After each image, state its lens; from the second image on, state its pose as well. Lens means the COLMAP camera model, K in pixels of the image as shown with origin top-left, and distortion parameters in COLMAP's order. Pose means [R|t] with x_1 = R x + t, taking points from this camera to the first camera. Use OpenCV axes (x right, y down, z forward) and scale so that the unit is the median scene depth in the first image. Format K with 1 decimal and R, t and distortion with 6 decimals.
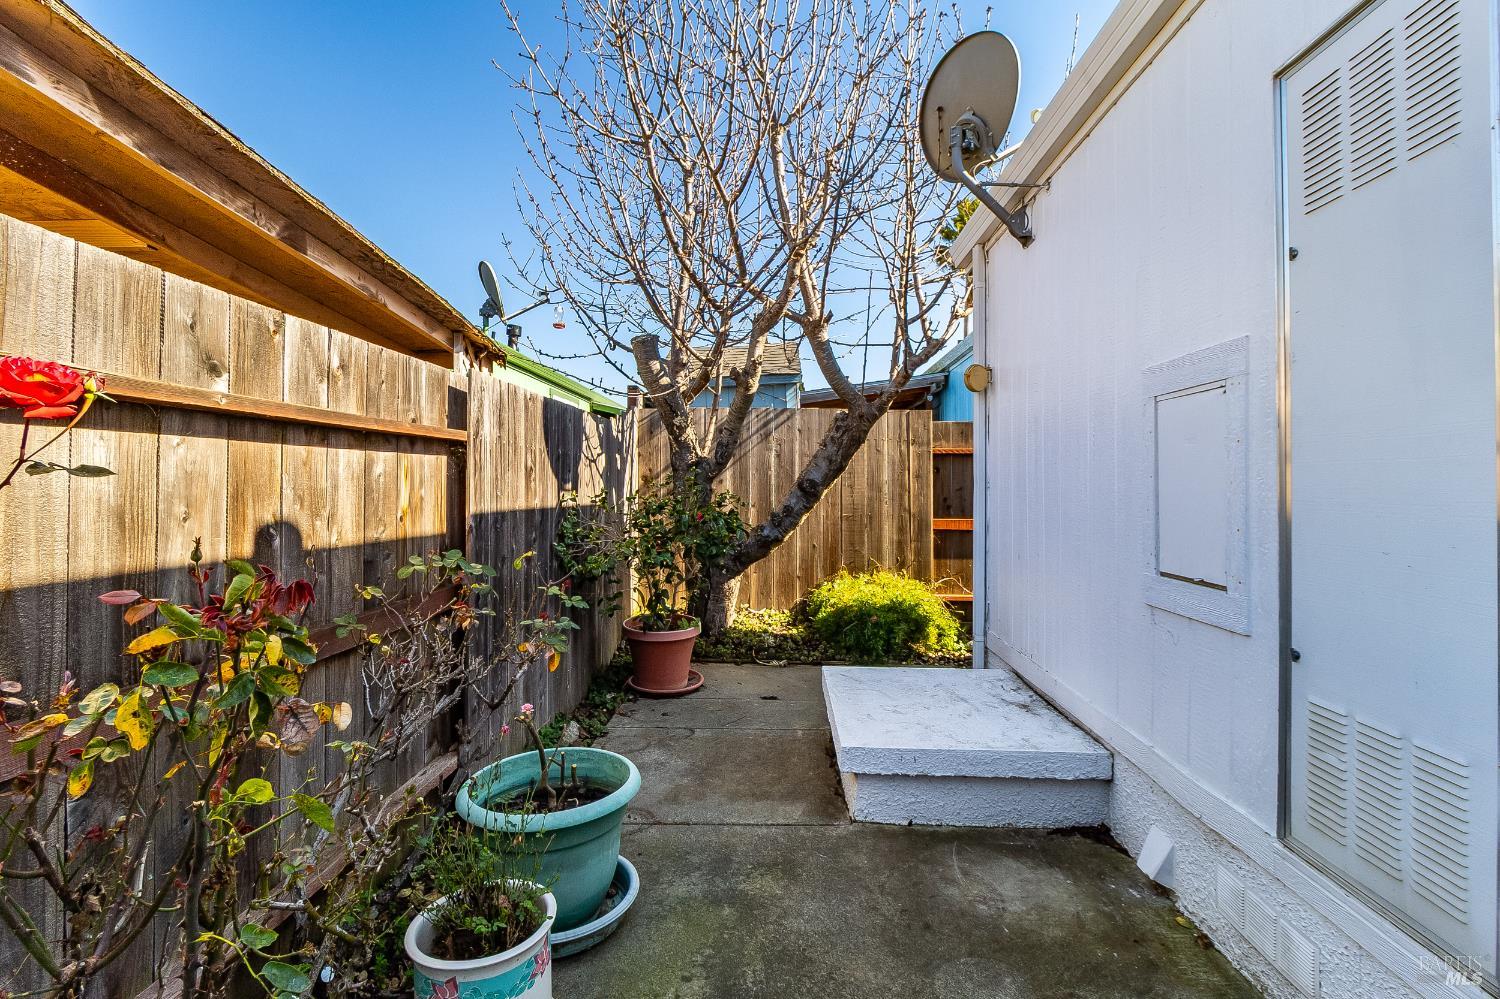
lens RADIAL K [[698.3, 0, 750.9], [0, 698.3, 489.7], [0, 0, 1]] dist [-0.001413, -0.004153]
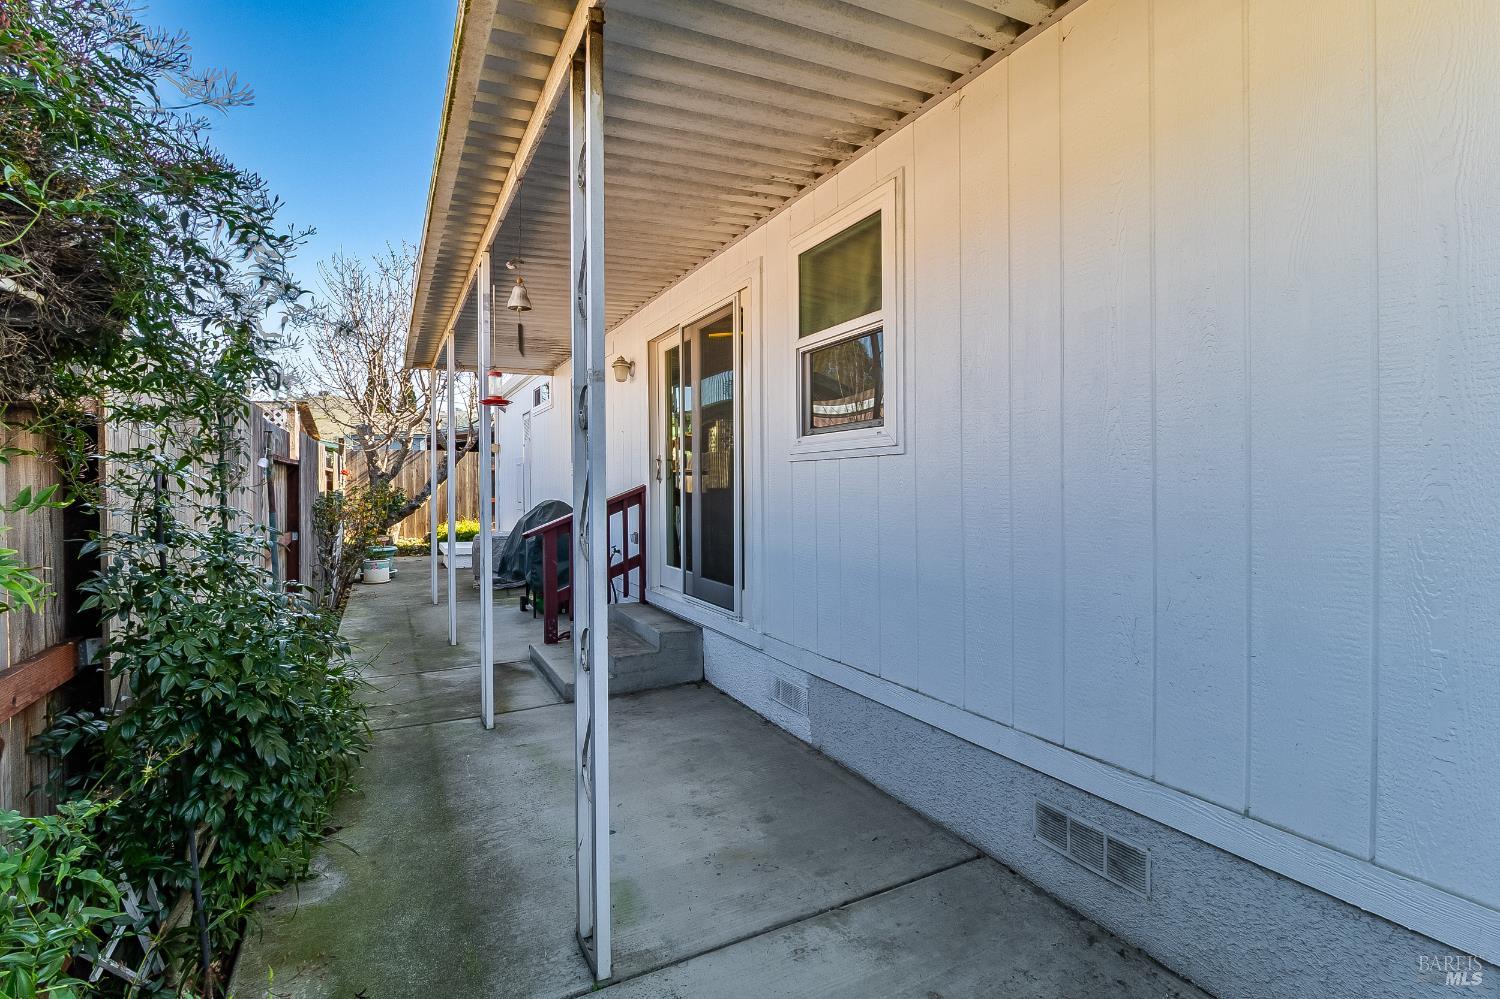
lens RADIAL K [[698.3, 0, 760.2], [0, 698.3, 487.4], [0, 0, 1]] dist [-0.001413, -0.004153]
pose [[0.858395, -0.006141, 0.512953, -0.183727], [0.006302, 0.999979, 0.001425, 0.010096], [-0.512951, 0.002010, 0.858416, -1.676549]]
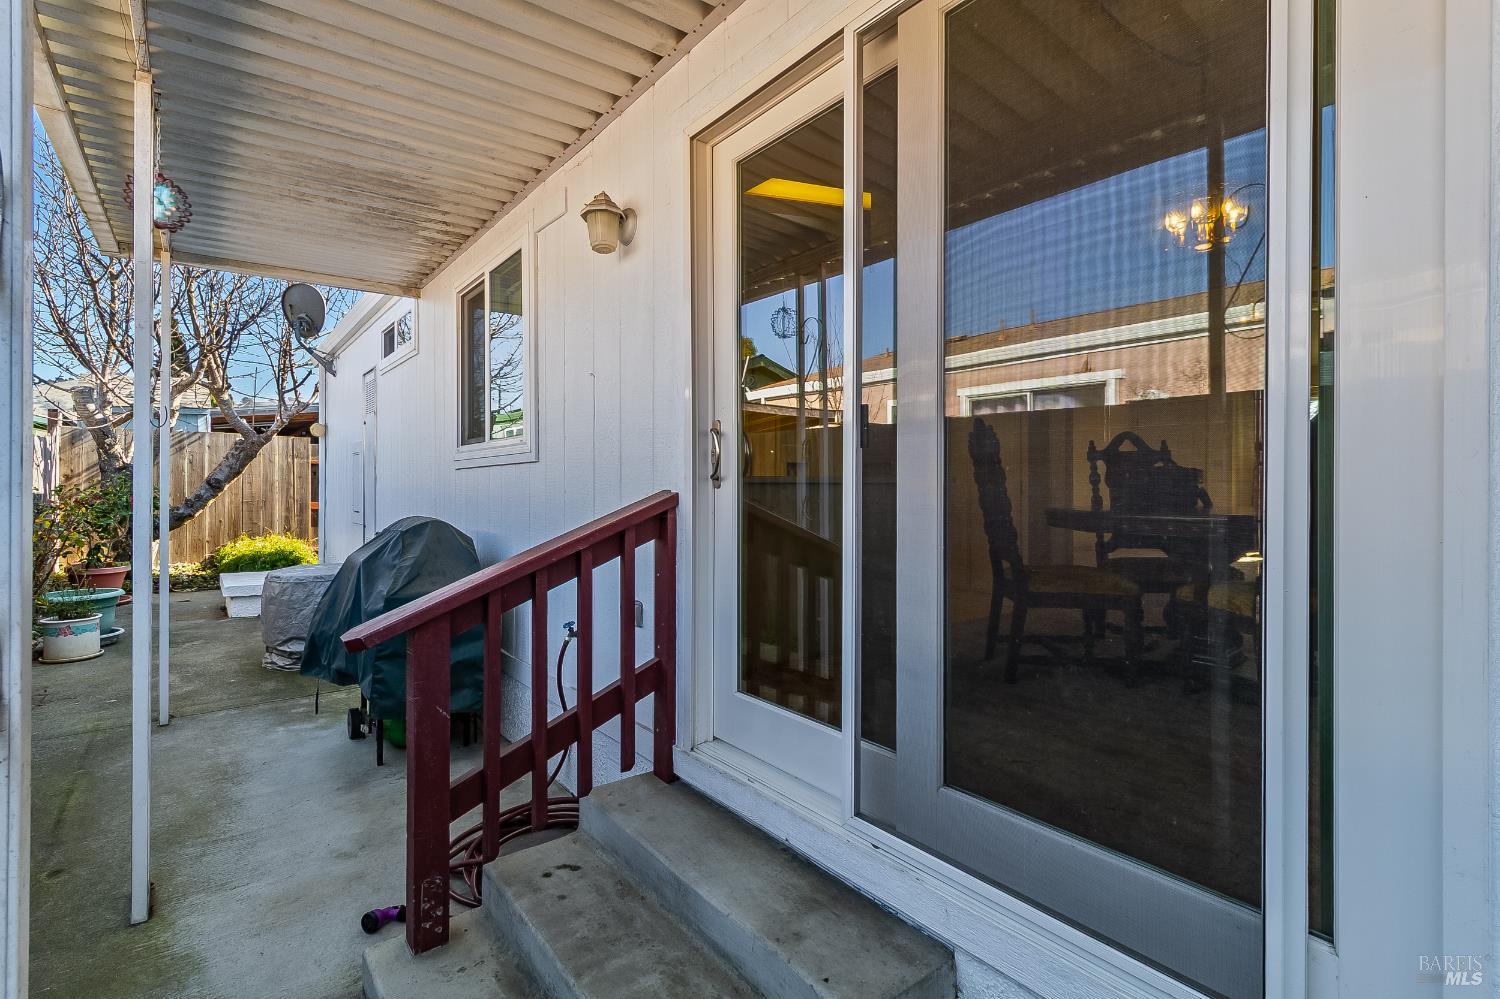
lens RADIAL K [[698.3, 0, 783.3], [0, 698.3, 488.6], [0, 0, 1]] dist [-0.001413, -0.004153]
pose [[0.734148, 0.001219, 0.678988, -0.046796], [-0.002526, 0.999996, 0.000936, 0.004054], [-0.678985, -0.002402, 0.734149, -1.085902]]
